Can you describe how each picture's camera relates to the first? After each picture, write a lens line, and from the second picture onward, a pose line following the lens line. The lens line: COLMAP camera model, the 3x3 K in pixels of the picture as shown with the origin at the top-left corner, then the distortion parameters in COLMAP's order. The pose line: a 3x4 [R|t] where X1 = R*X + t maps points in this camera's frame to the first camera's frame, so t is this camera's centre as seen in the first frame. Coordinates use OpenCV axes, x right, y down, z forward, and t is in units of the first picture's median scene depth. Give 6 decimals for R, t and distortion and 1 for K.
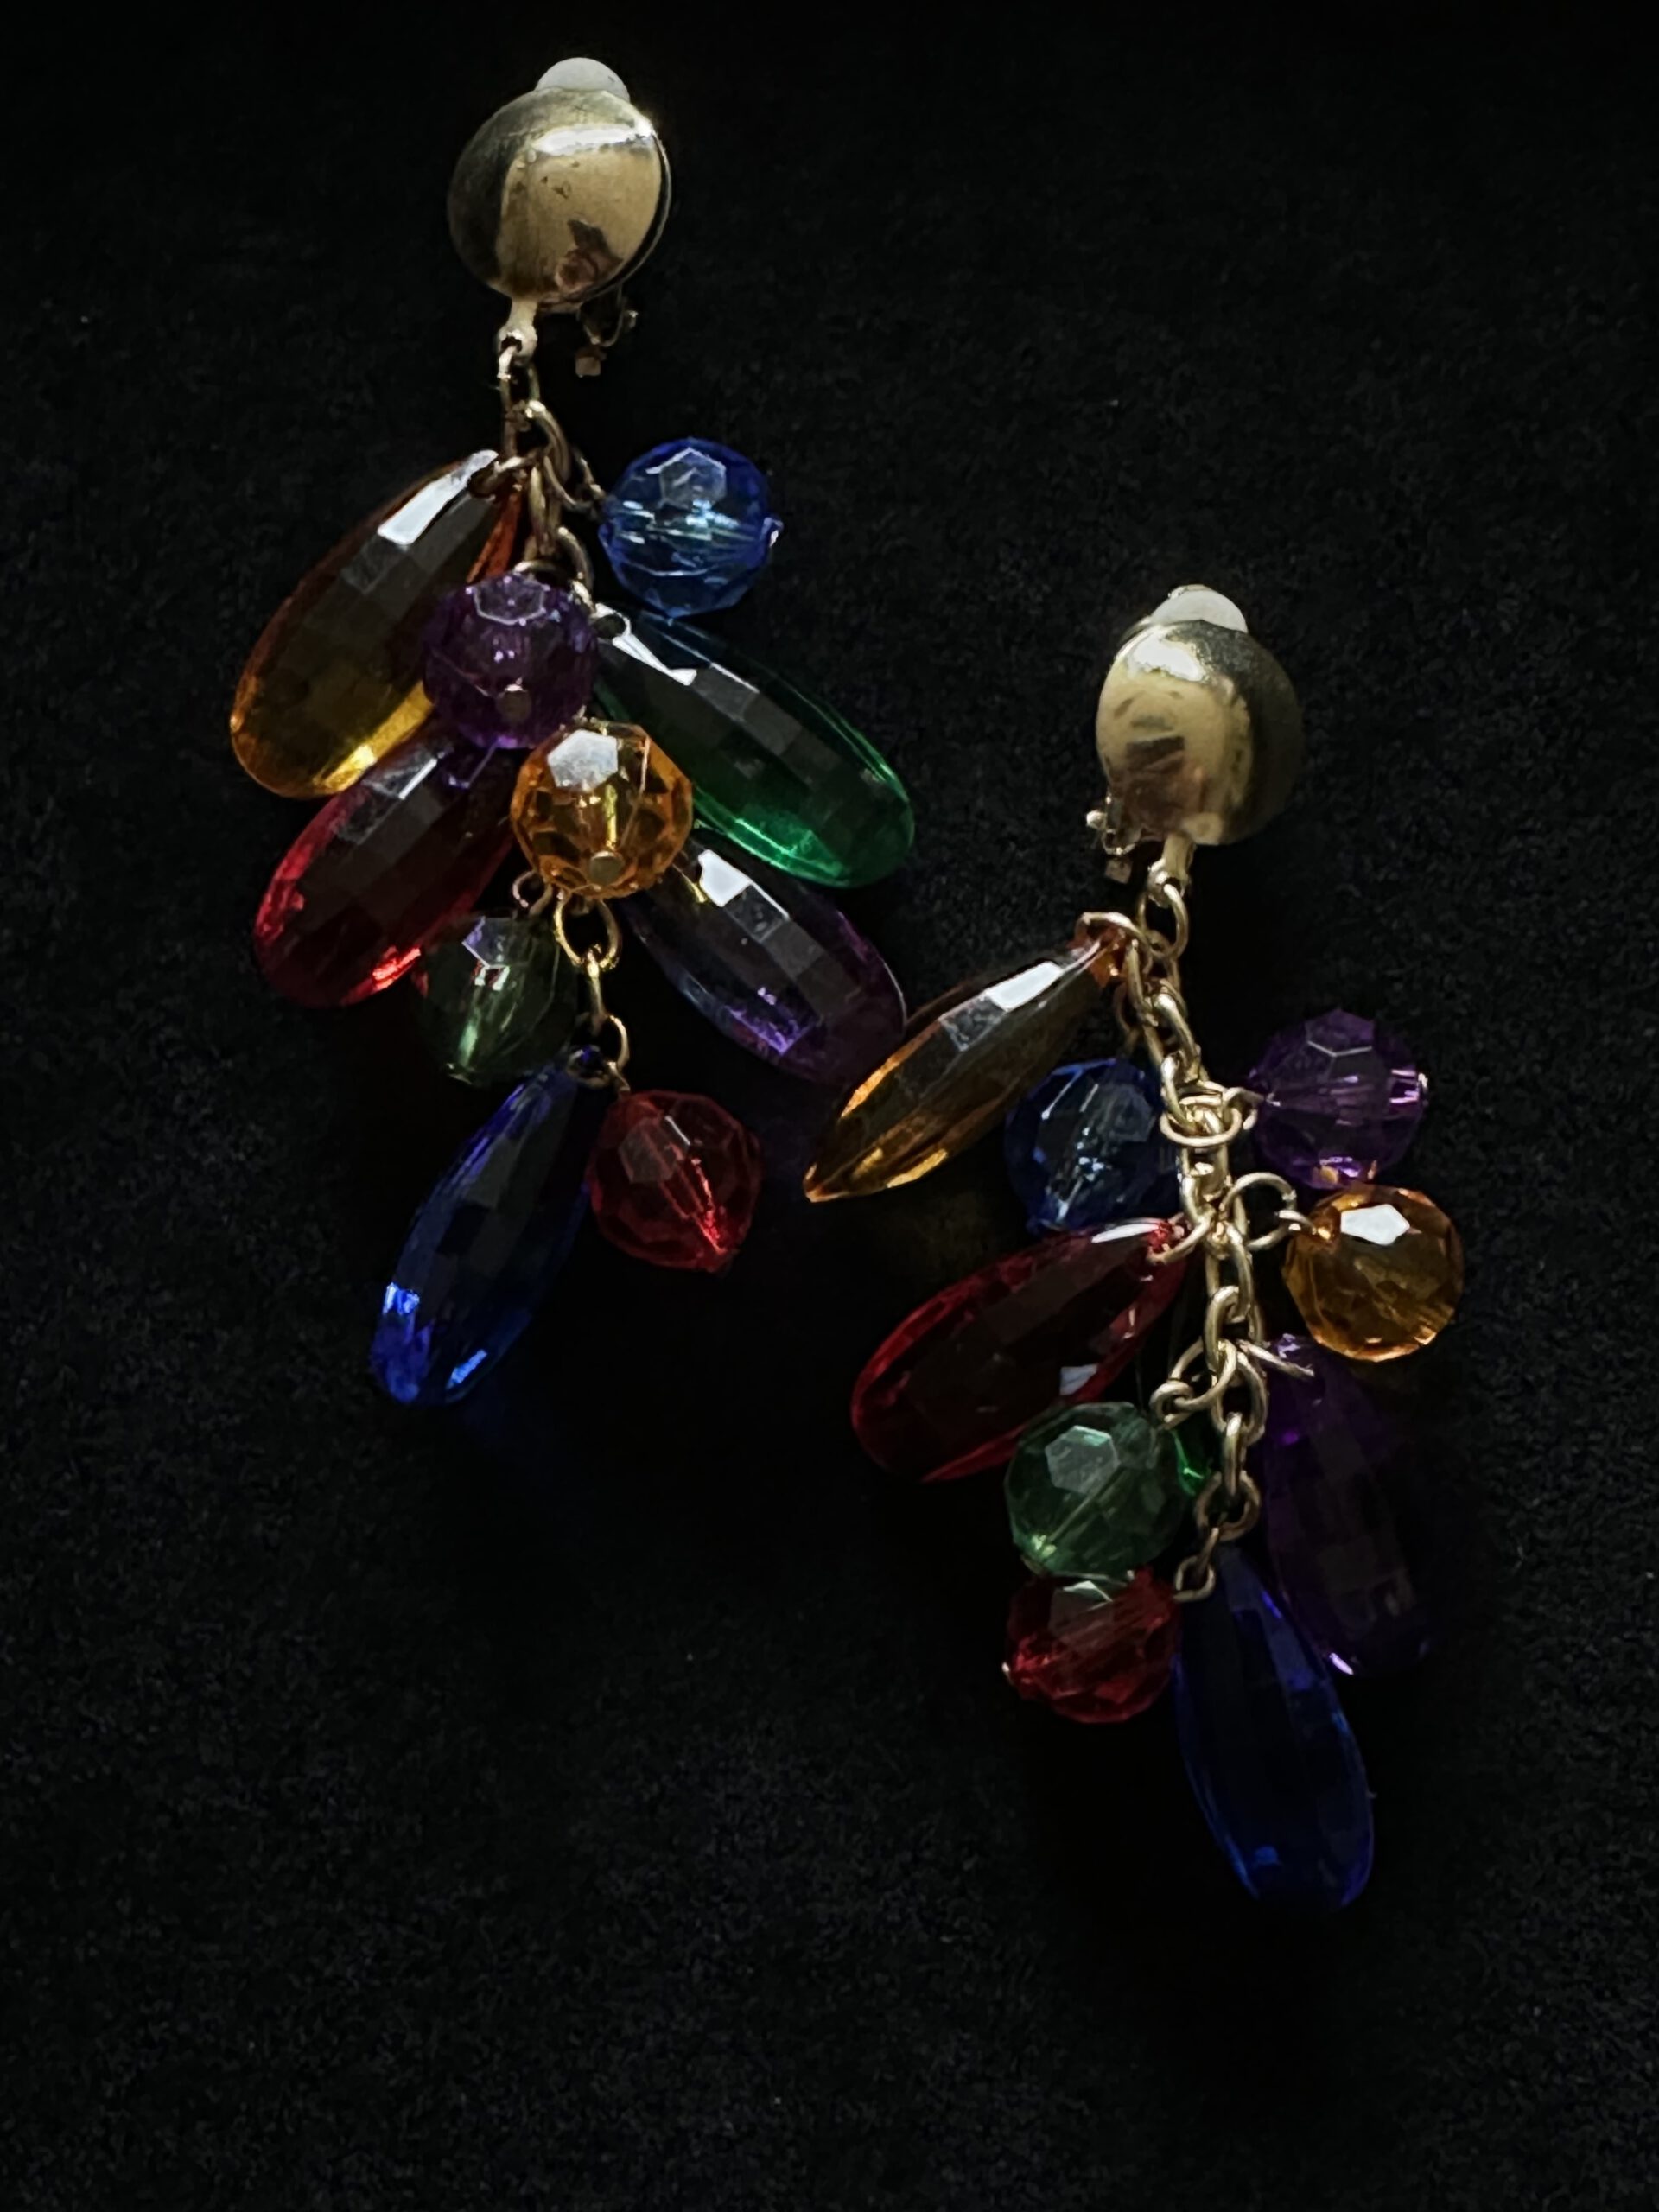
lens RADIAL K [[3104.3, 0, 829.5], [0, 3104.3, 1106.0], [0, 0, 1]] dist [-0.022910, -0.106749]
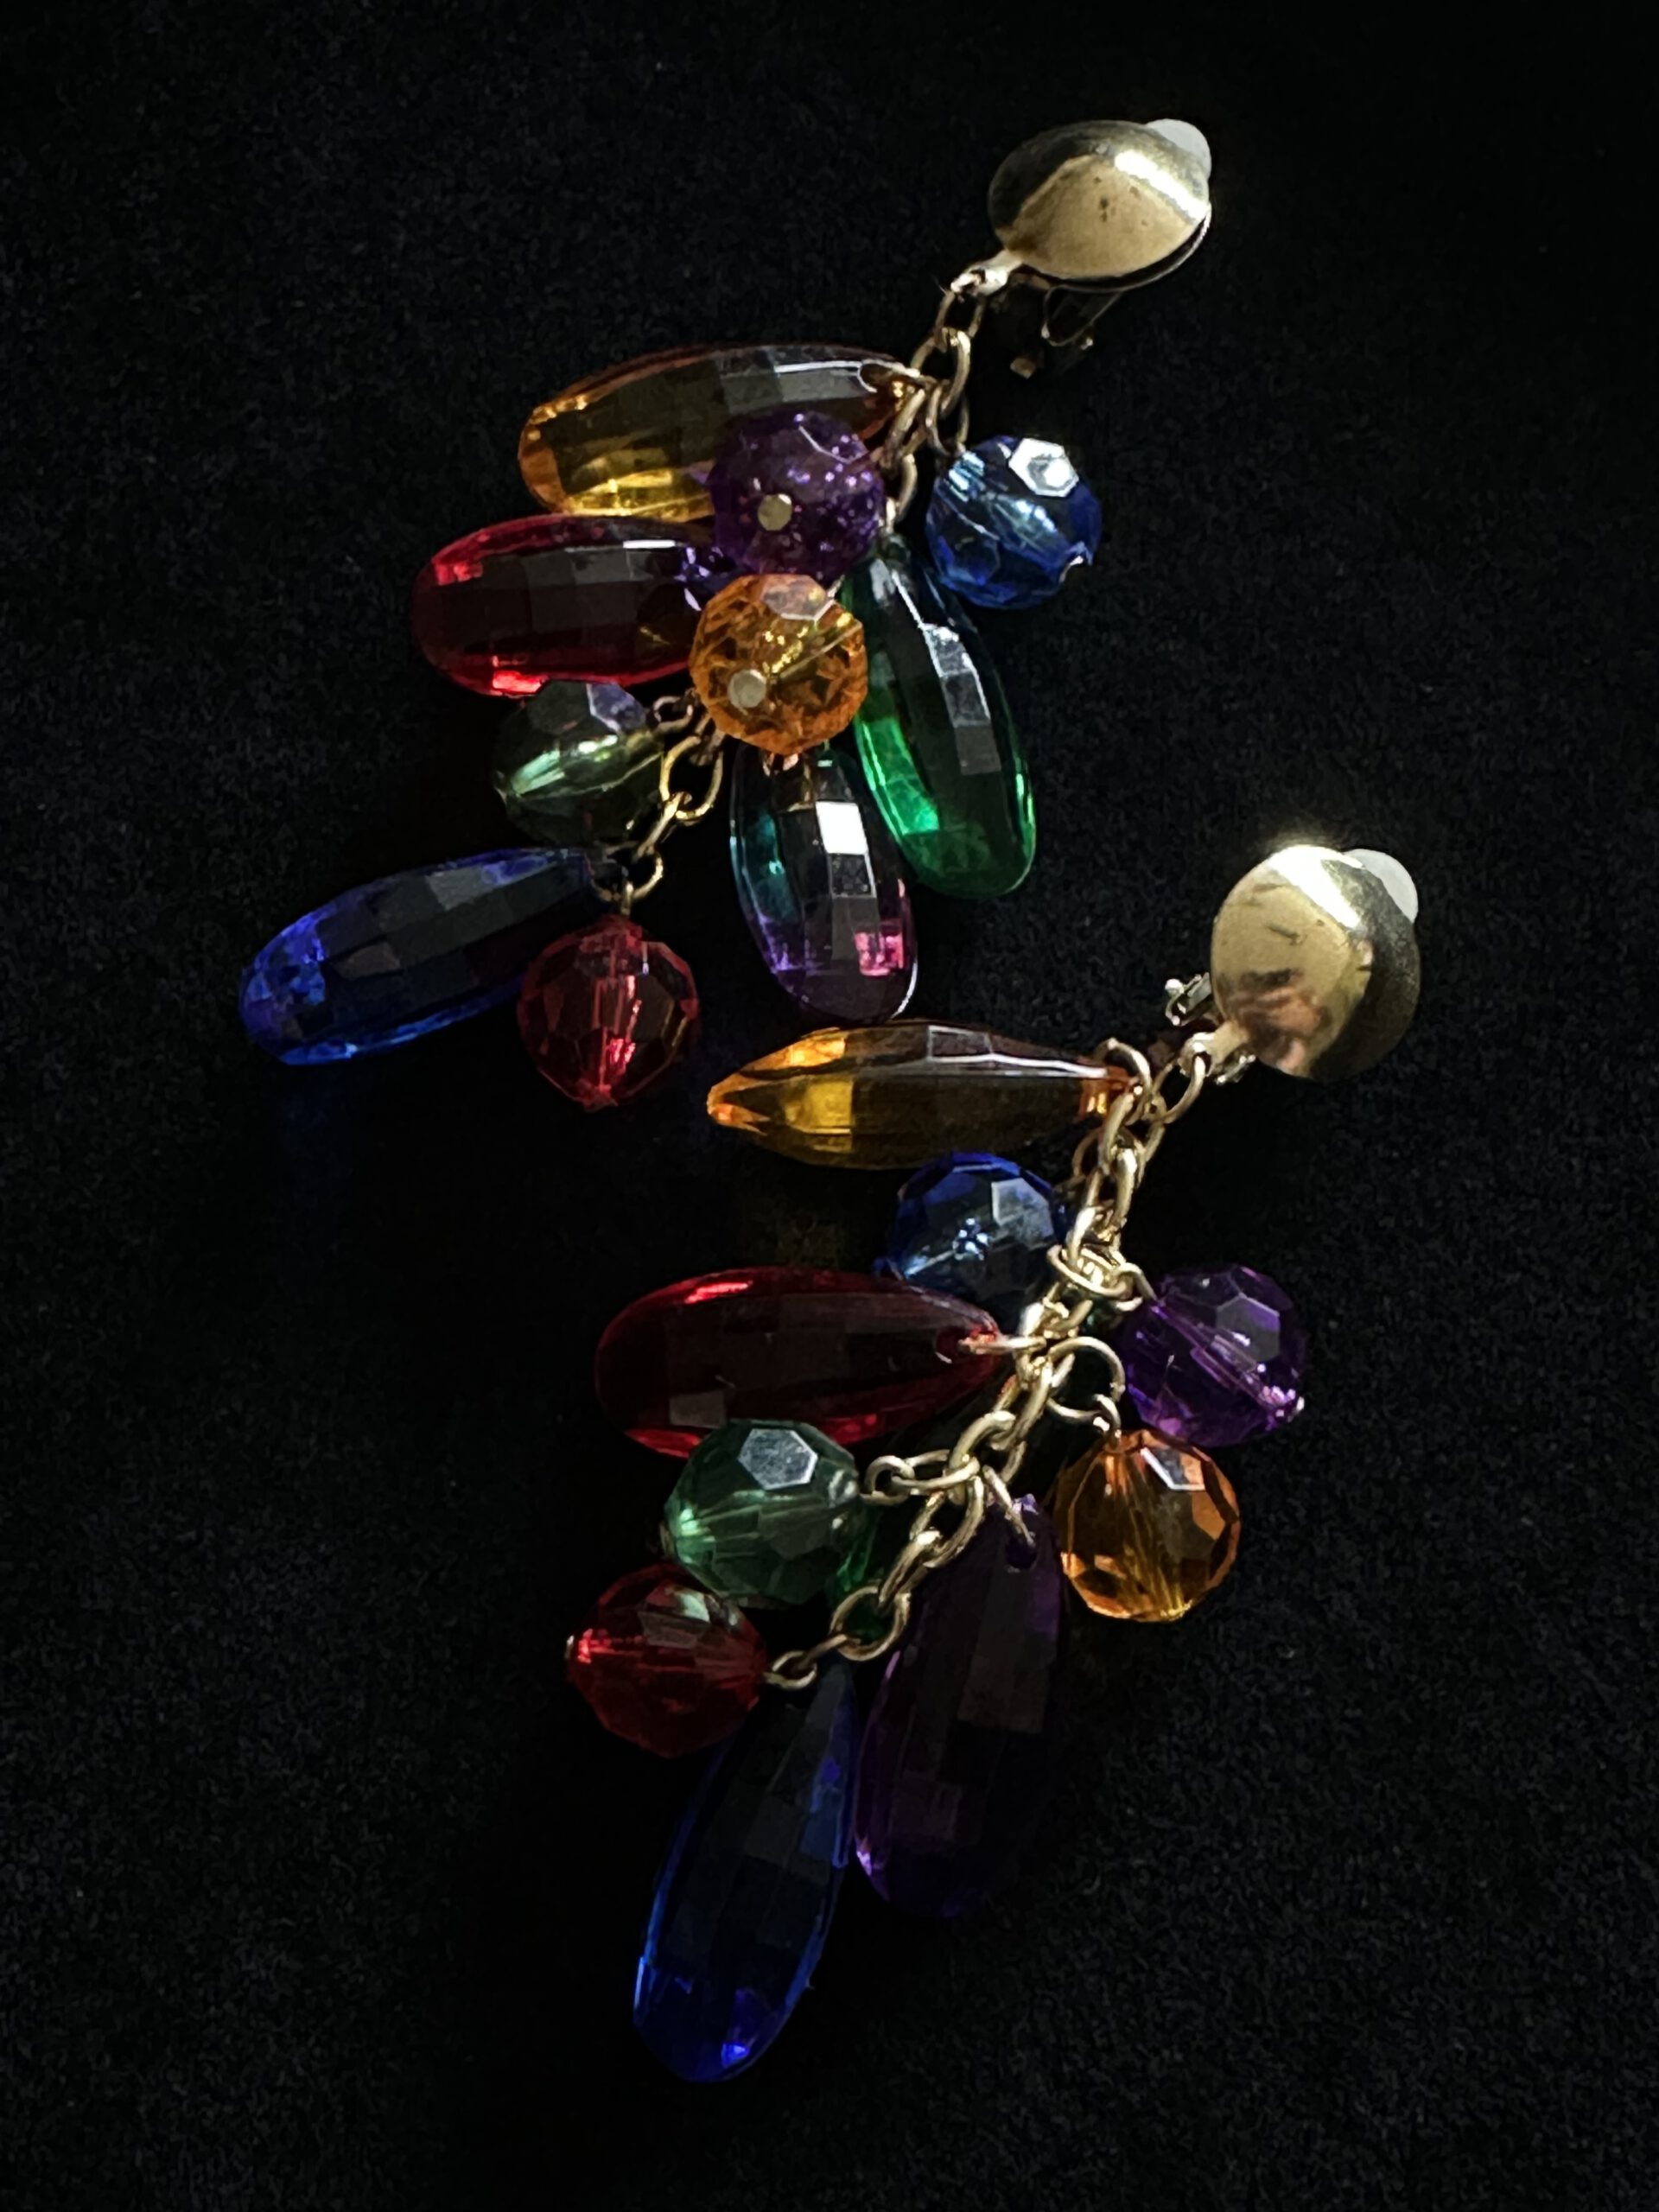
lens RADIAL K [[3104.3, 0, 829.5], [0, 3104.3, 1106.0], [0, 0, 1]] dist [-0.022910, -0.106749]
pose [[0.802948, 0.587811, -0.098755, 0.119315], [-0.594859, 0.779805, -0.195058, 0.196711], [-0.037648, 0.215367, 0.975807, 0.060391]]
